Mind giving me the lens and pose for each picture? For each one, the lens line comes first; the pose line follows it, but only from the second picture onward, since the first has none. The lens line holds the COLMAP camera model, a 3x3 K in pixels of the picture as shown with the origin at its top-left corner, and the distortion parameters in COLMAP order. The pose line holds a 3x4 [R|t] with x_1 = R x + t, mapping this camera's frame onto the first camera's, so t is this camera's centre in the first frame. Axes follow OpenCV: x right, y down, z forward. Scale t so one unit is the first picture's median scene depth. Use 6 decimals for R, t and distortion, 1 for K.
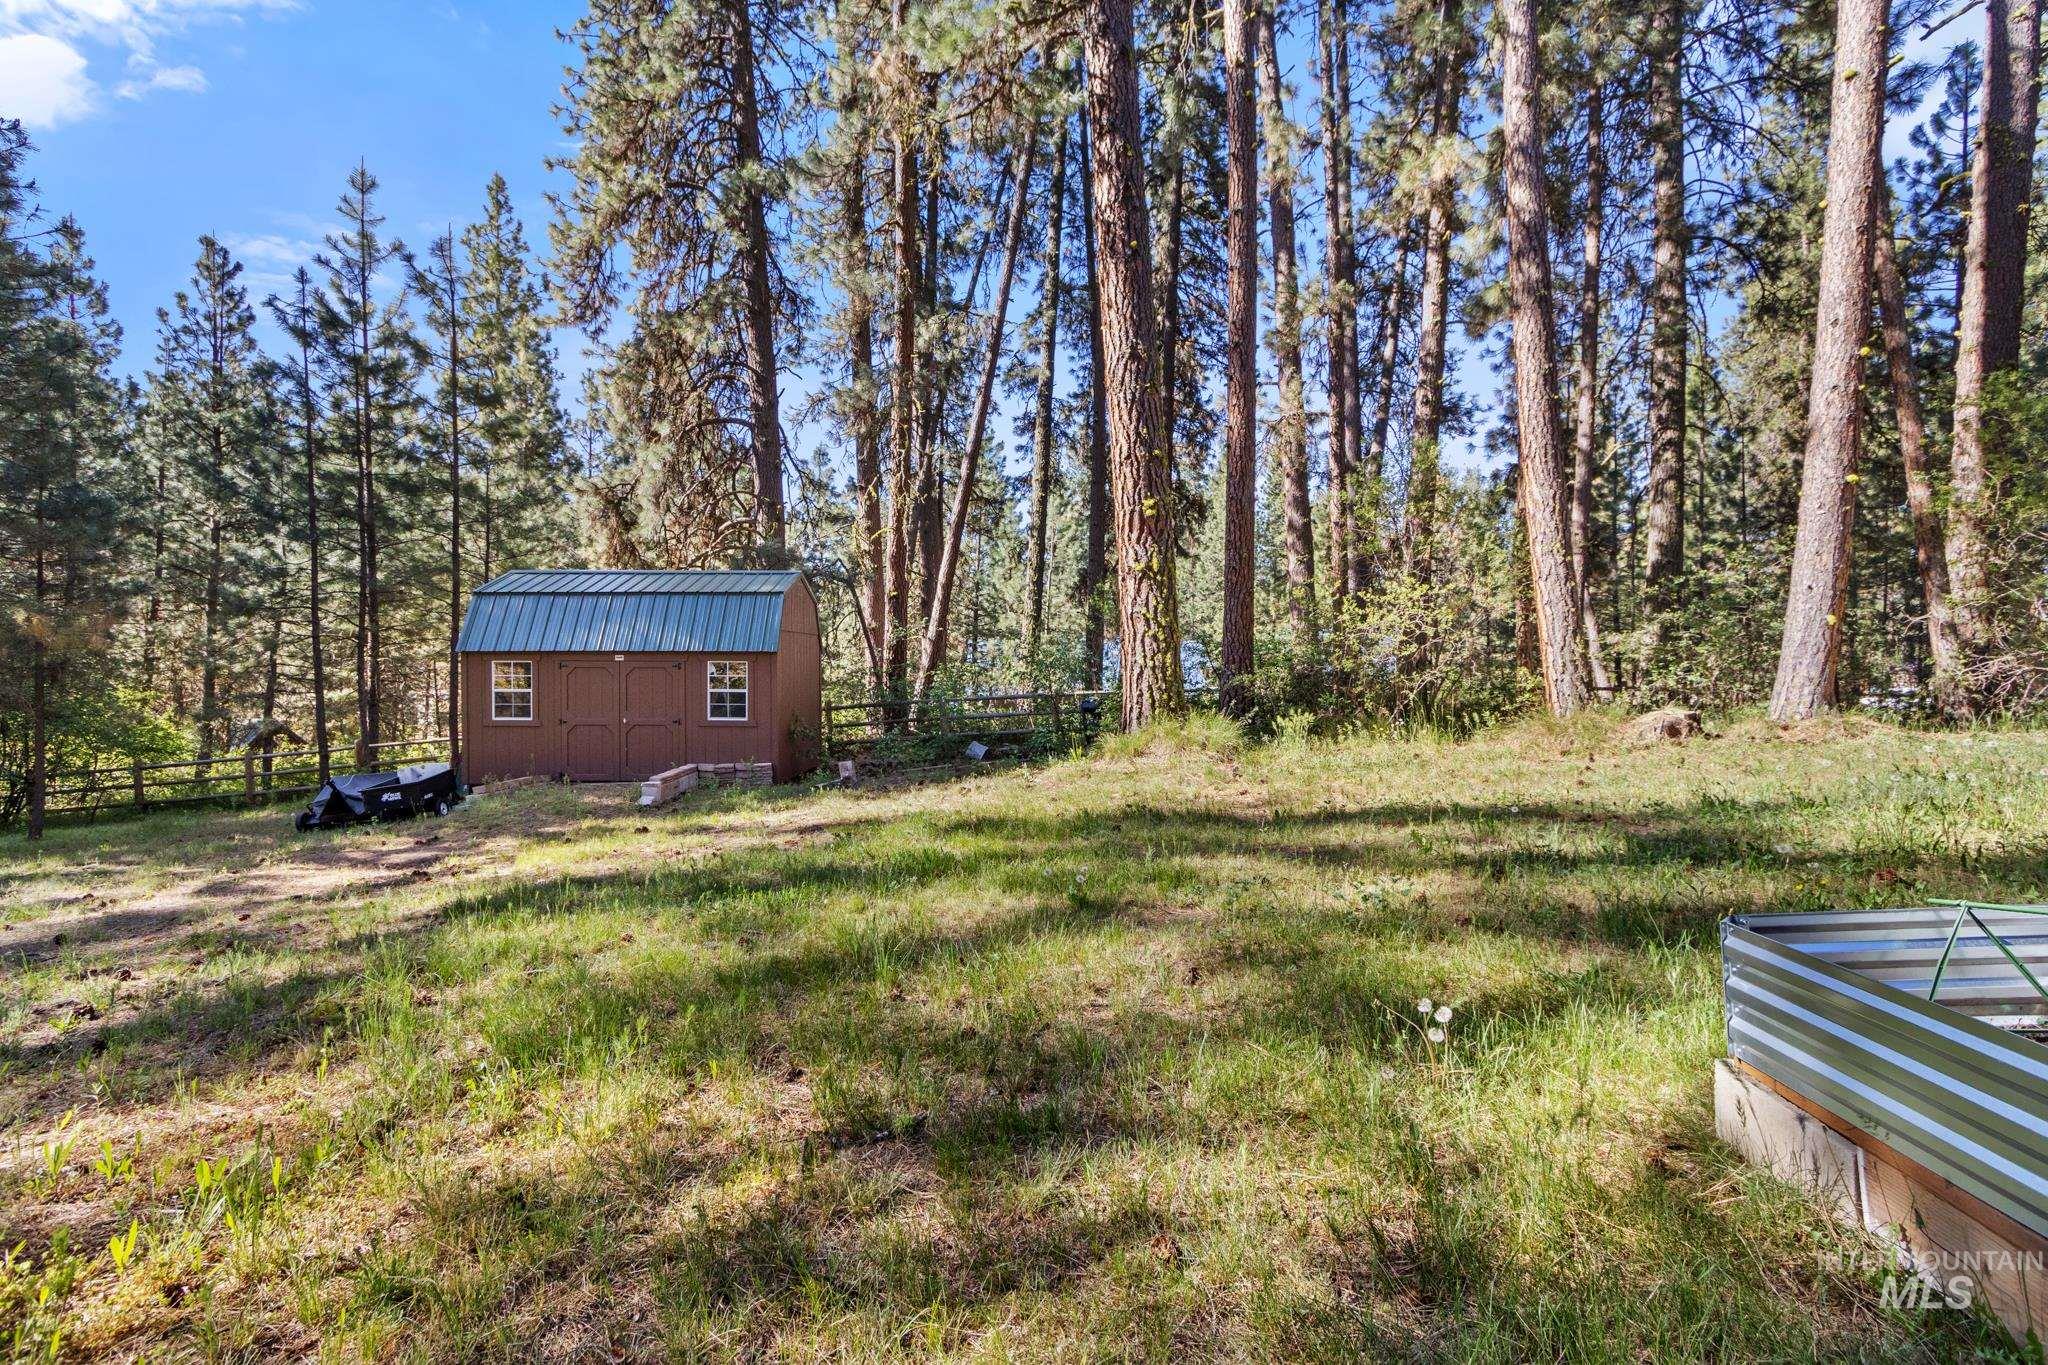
lens RADIAL K [[949.4, 0, 1018.2], [0, 949.4, 689.8], [0, 0, 1]] dist [0.004090, 0.000645]
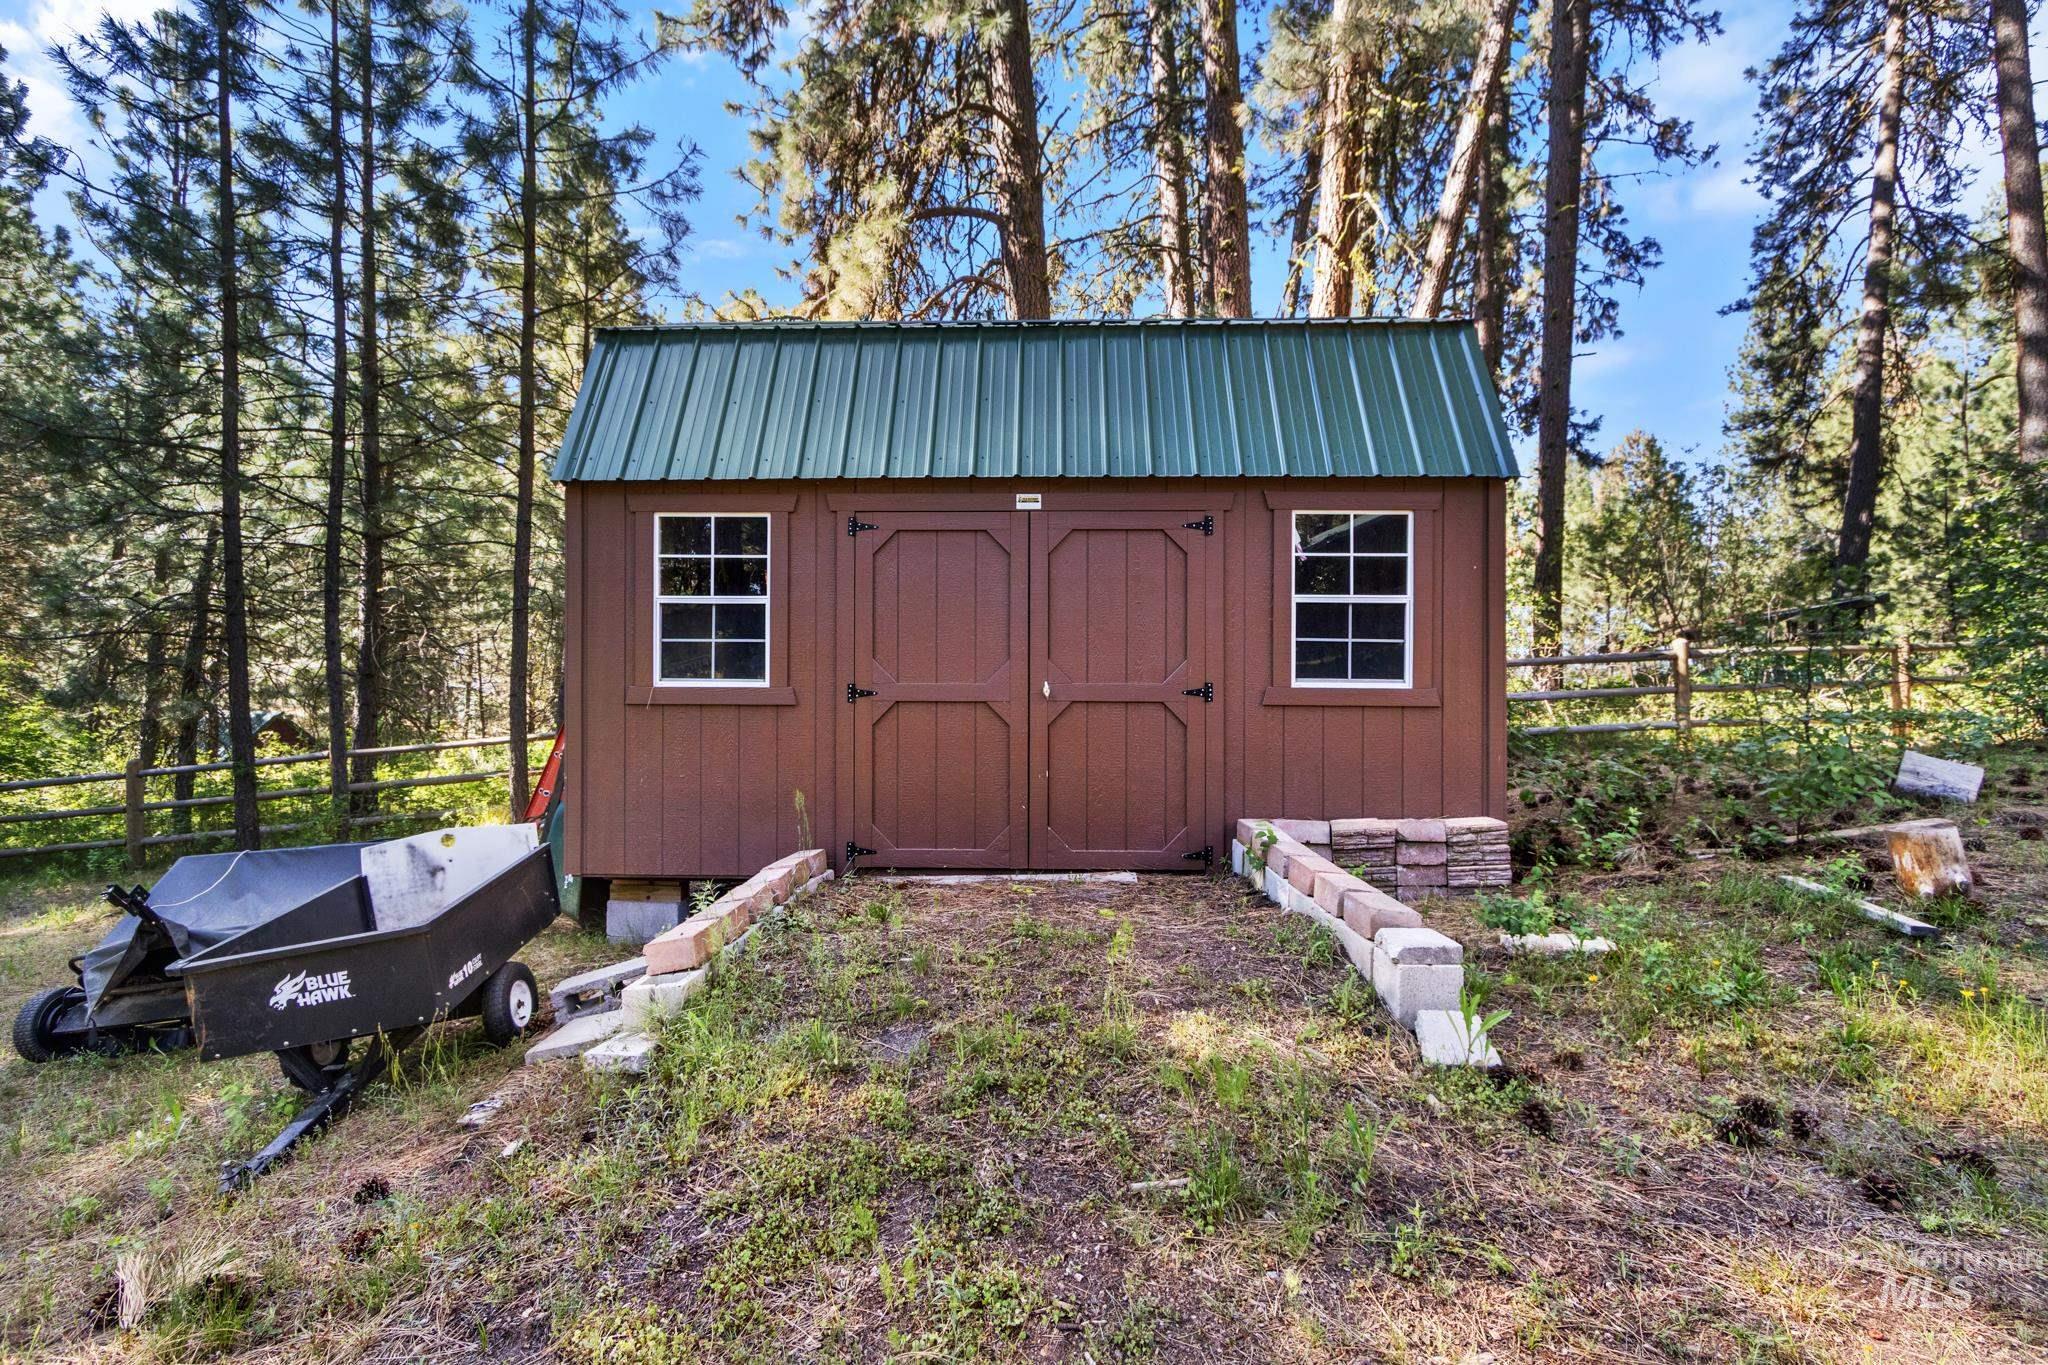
lens RADIAL K [[949.4, 0, 1022.5], [0, 949.4, 669.2], [0, 0, 1]] dist [0.004090, 0.000645]
pose [[0.999545, -0.000422, -0.030164, -0.301212], [-0.000234, 0.999764, -0.021733, 0.024390], [0.030166, 0.021730, 0.999309, 0.486150]]
